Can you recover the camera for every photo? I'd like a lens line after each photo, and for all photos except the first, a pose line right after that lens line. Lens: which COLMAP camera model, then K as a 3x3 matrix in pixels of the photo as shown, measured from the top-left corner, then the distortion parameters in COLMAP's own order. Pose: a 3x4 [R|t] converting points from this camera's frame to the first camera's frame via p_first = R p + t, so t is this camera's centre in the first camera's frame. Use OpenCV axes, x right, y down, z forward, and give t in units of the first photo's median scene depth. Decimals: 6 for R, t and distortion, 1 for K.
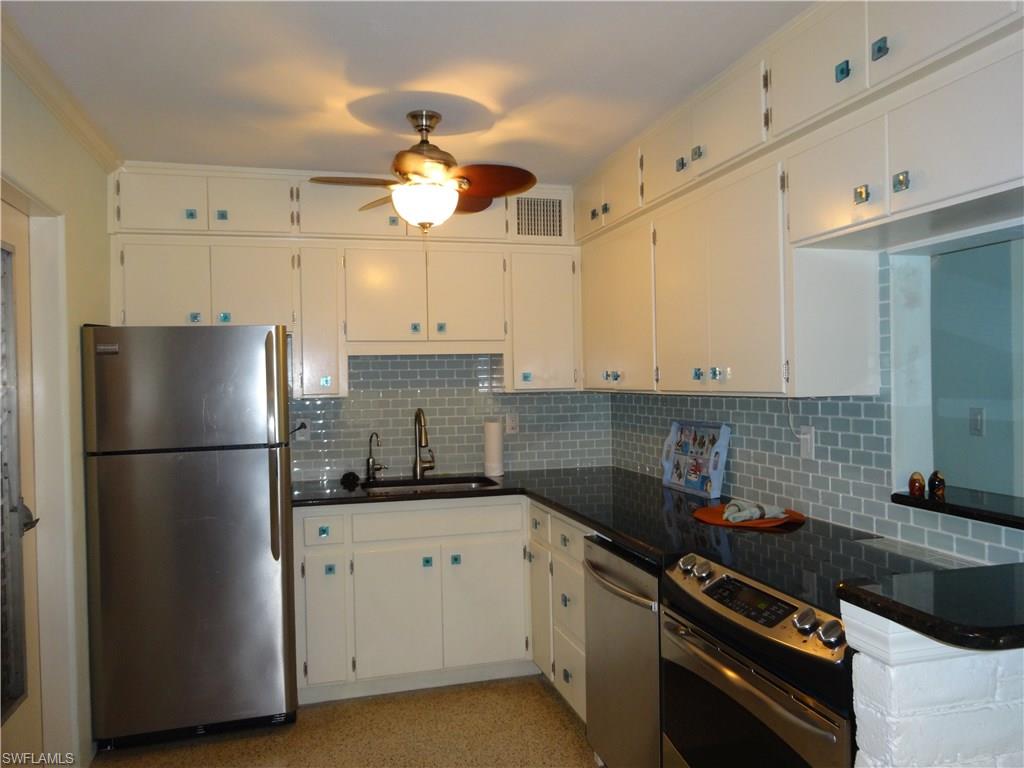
lens RADIAL K [[748.0, 0, 511.5], [0, 748.0, 382.0], [0, 0, 1]] dist [-0.014408, 0.010274]
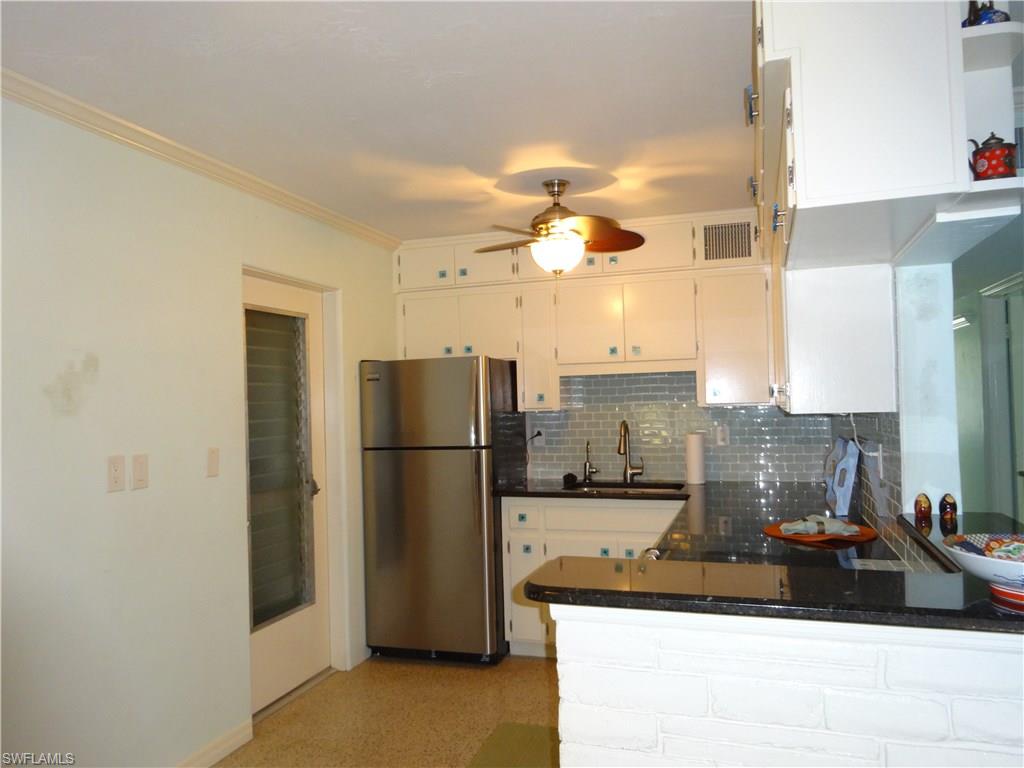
lens RADIAL K [[748.0, 0, 505.9], [0, 748.0, 386.6], [0, 0, 1]] dist [-0.014408, 0.010274]
pose [[0.831483, -0.012165, -0.555417, 0.402323], [0.007706, 0.999917, -0.010363, -0.007005], [0.555496, 0.004337, 0.831508, -0.056389]]
